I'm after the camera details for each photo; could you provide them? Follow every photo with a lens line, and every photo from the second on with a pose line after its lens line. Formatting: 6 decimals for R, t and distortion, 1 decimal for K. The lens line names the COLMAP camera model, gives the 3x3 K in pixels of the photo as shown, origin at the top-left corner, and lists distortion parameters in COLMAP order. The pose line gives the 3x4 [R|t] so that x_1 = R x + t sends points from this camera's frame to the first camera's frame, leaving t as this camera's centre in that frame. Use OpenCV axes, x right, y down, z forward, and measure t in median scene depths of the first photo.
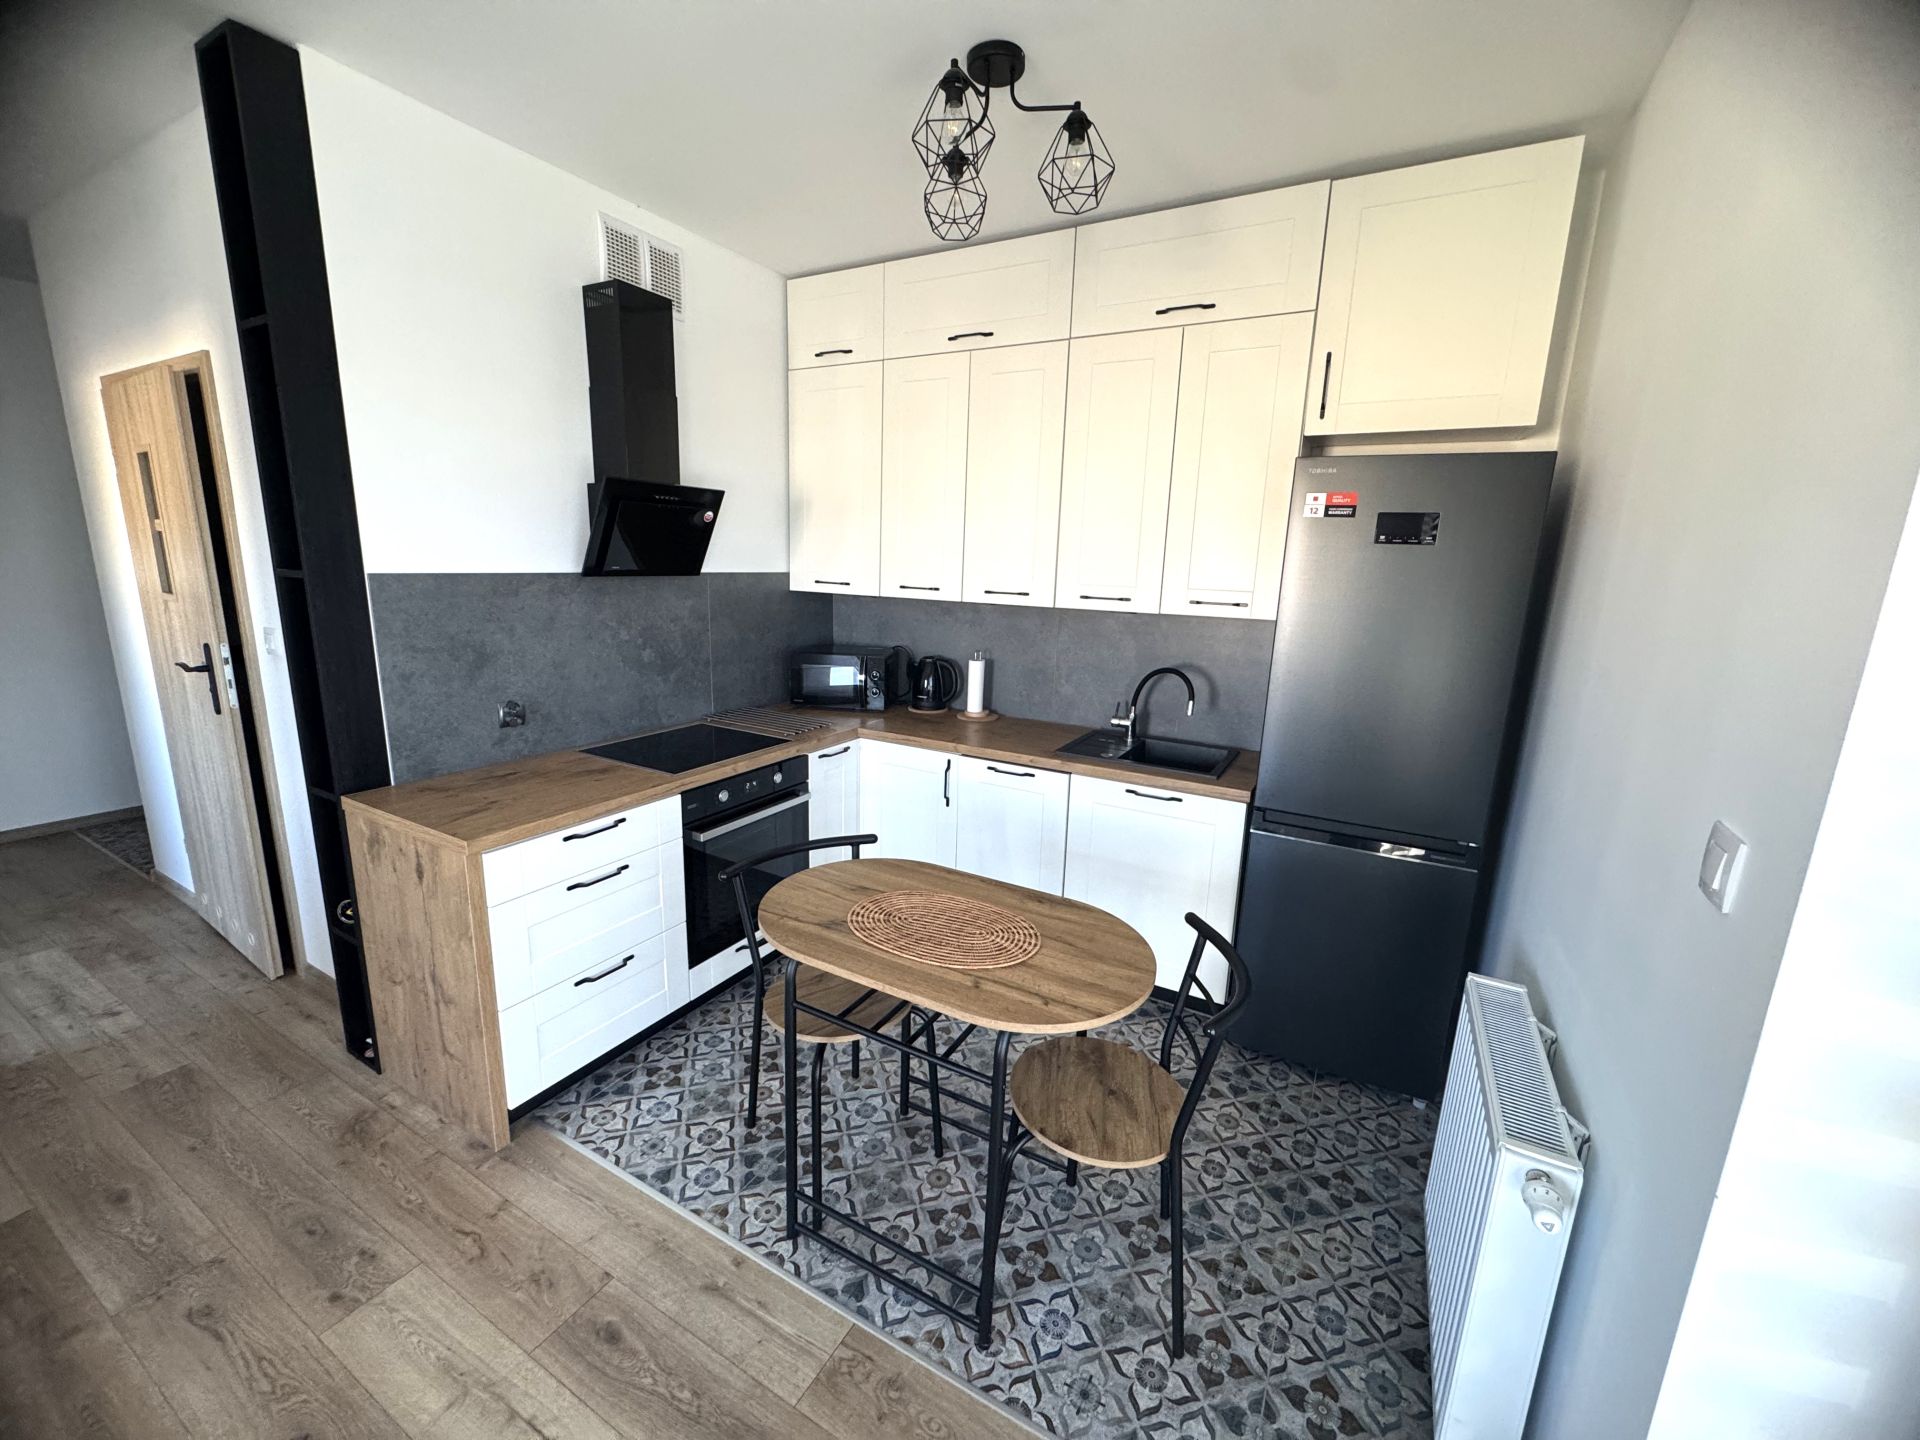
lens RADIAL K [[766.6, 0, 960.0], [0, 766.6, 720.0], [0, 0, 1]] dist [-0.002098, 0.000111]
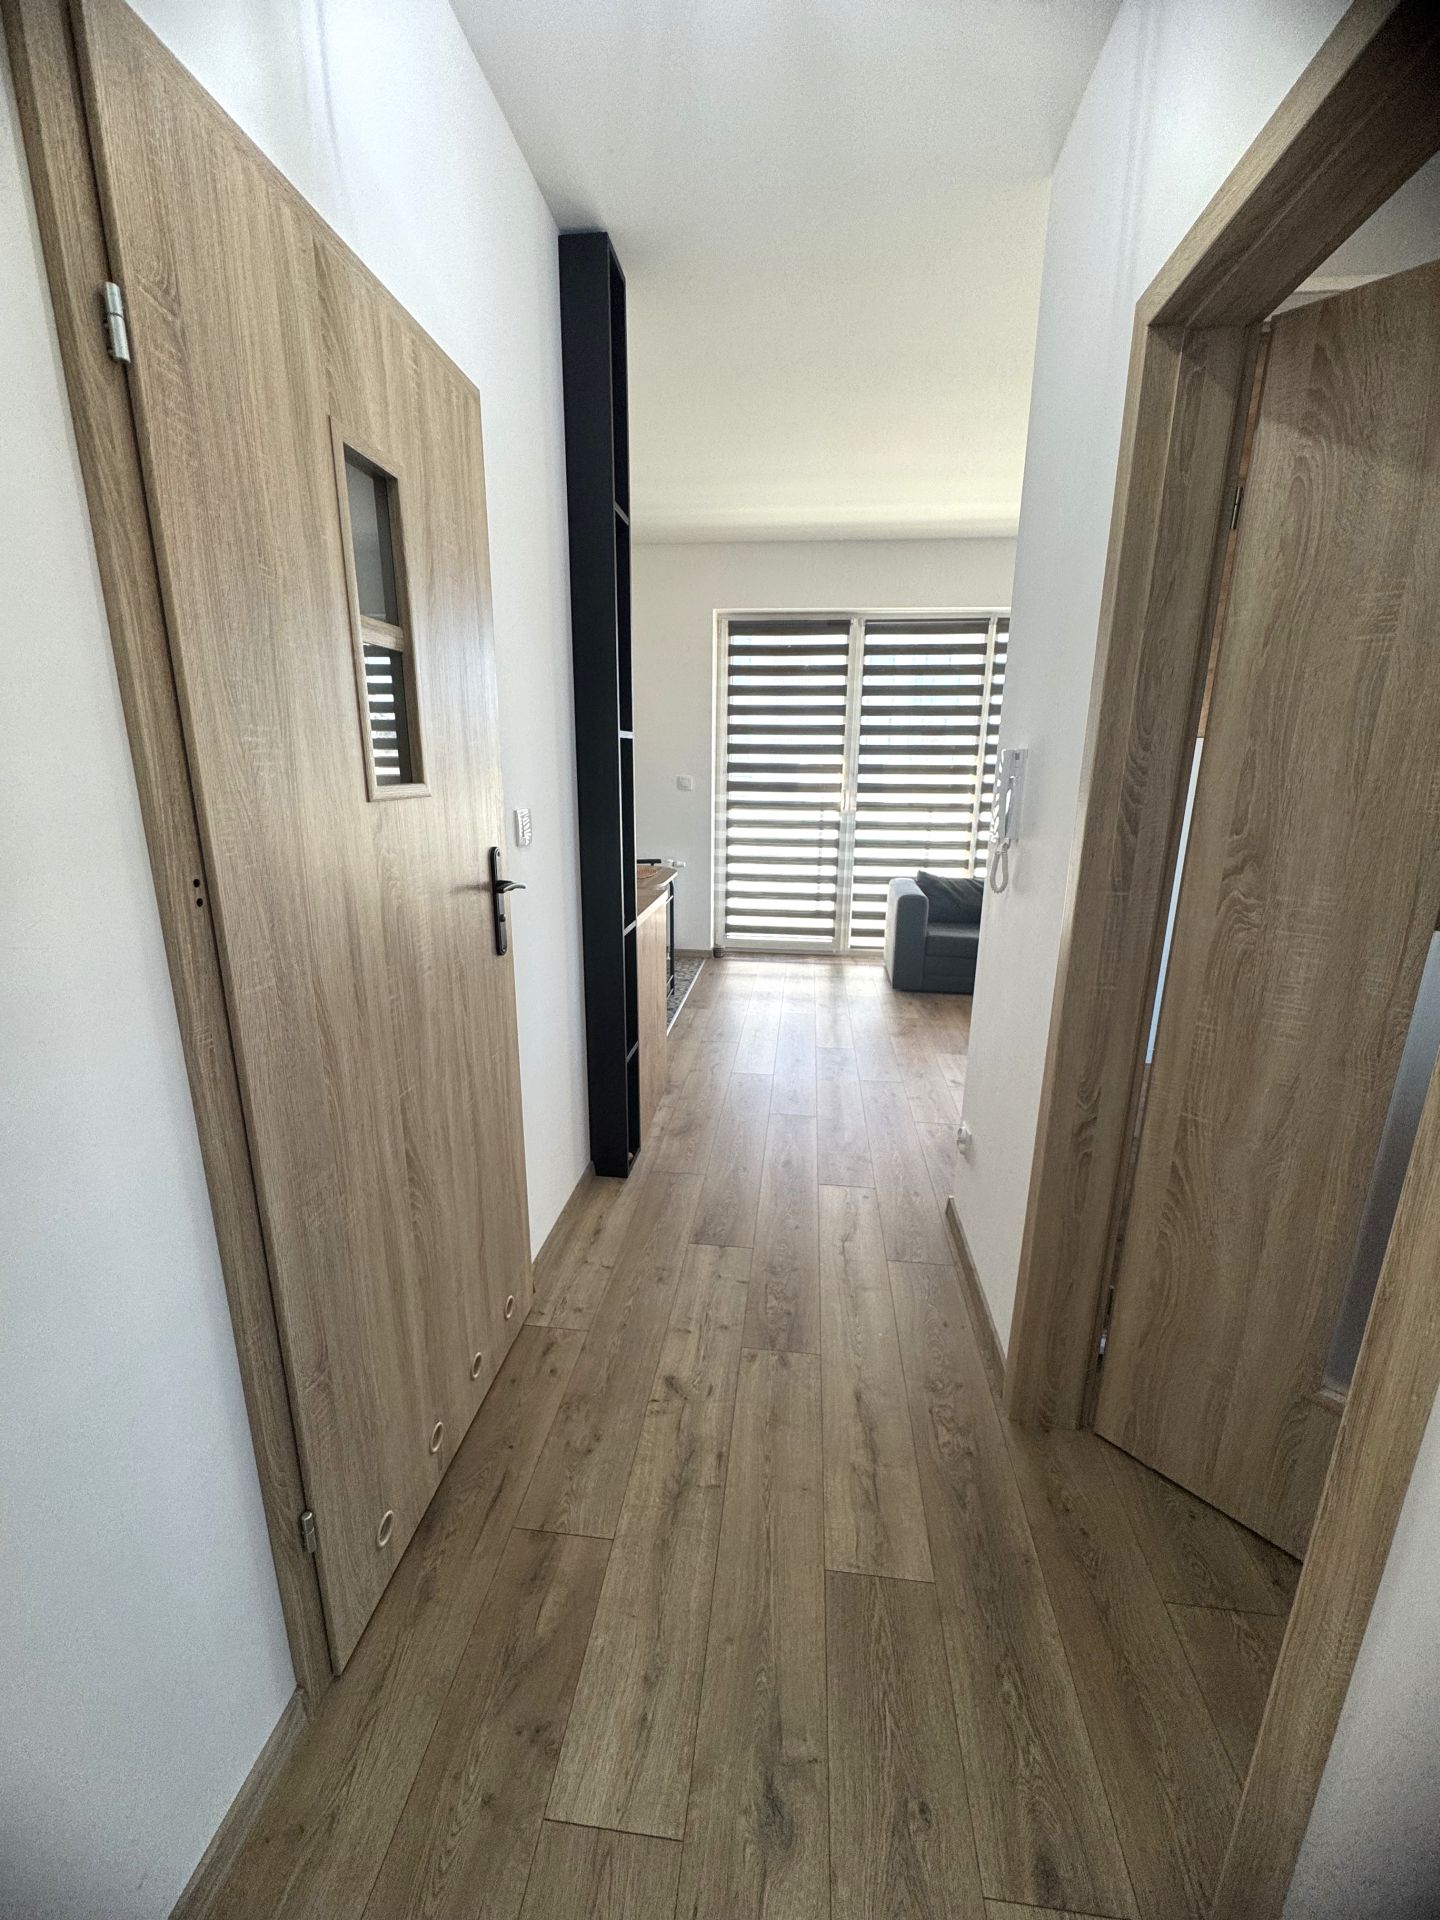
lens RADIAL K [[766.6, 0, 720.0], [0, 766.6, 960.0], [0, 0, 1]] dist [-0.002098, 0.000111]
pose [[-0.386996, -0.266324, 0.882783, -1.519641], [0.169139, 0.920633, 0.351891, -0.190889], [-0.906436, 0.285493, -0.311236, 0.991415]]
